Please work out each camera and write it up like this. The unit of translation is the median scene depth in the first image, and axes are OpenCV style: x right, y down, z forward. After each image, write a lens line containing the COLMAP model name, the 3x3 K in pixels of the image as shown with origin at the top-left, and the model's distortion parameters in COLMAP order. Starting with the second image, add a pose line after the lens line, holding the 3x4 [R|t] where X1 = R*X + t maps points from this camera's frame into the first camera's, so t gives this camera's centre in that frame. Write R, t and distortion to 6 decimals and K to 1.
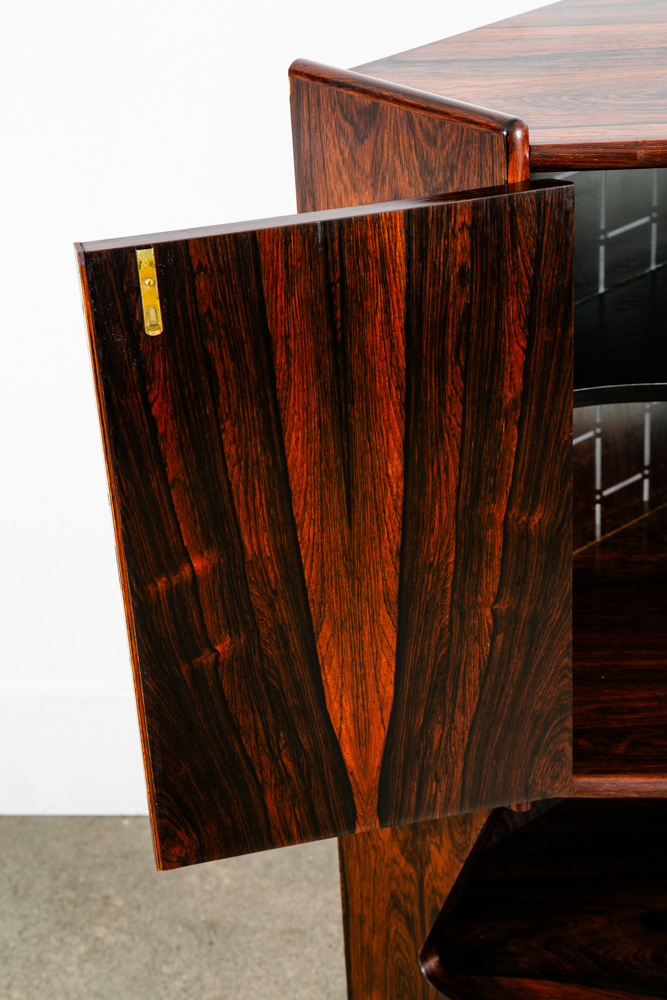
lens RADIAL K [[1972.5, 0, 307.1], [0, 1972.5, 489.1], [0, 0, 1]] dist [0.318852, 0.000000]
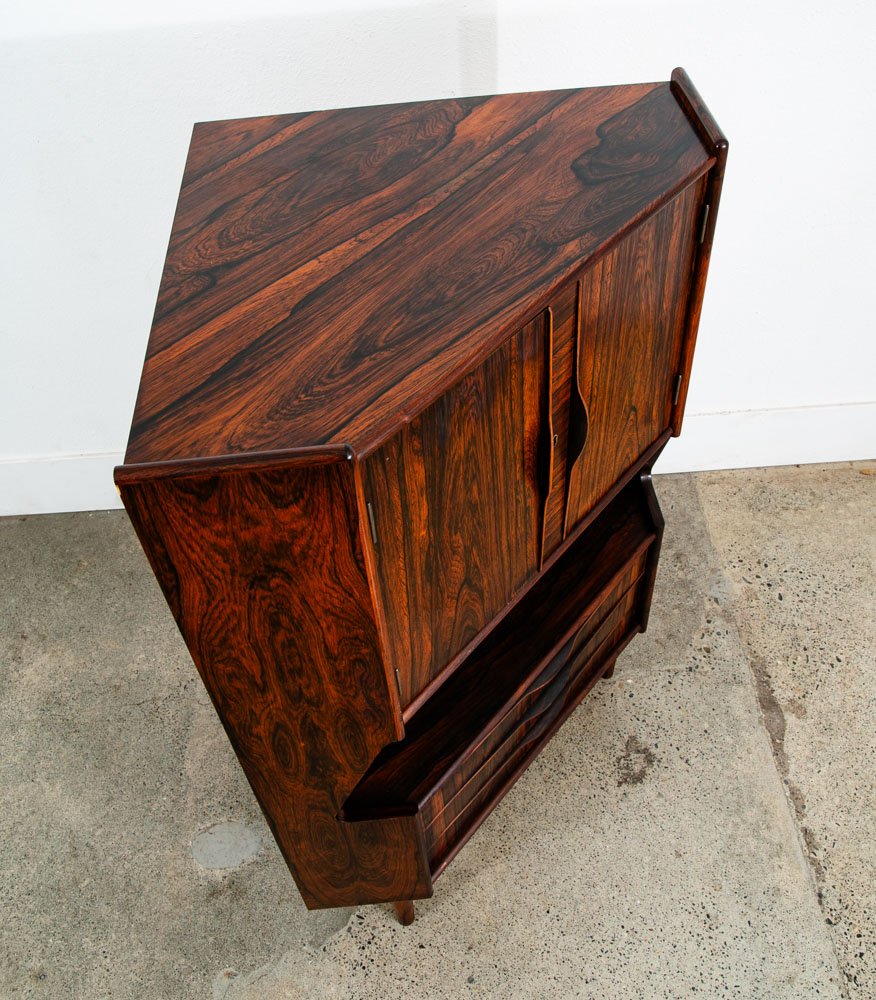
lens RADIAL K [[973.7, 0, 424.9], [0, 973.7, 451.4], [0, 0, 1]] dist [-0.067753, 0.000000]
pose [[0.596085, -0.565081, 0.570409, -0.234359], [0.404595, 0.825024, 0.394511, -0.392338], [-0.693531, -0.004377, 0.720413, 0.421409]]
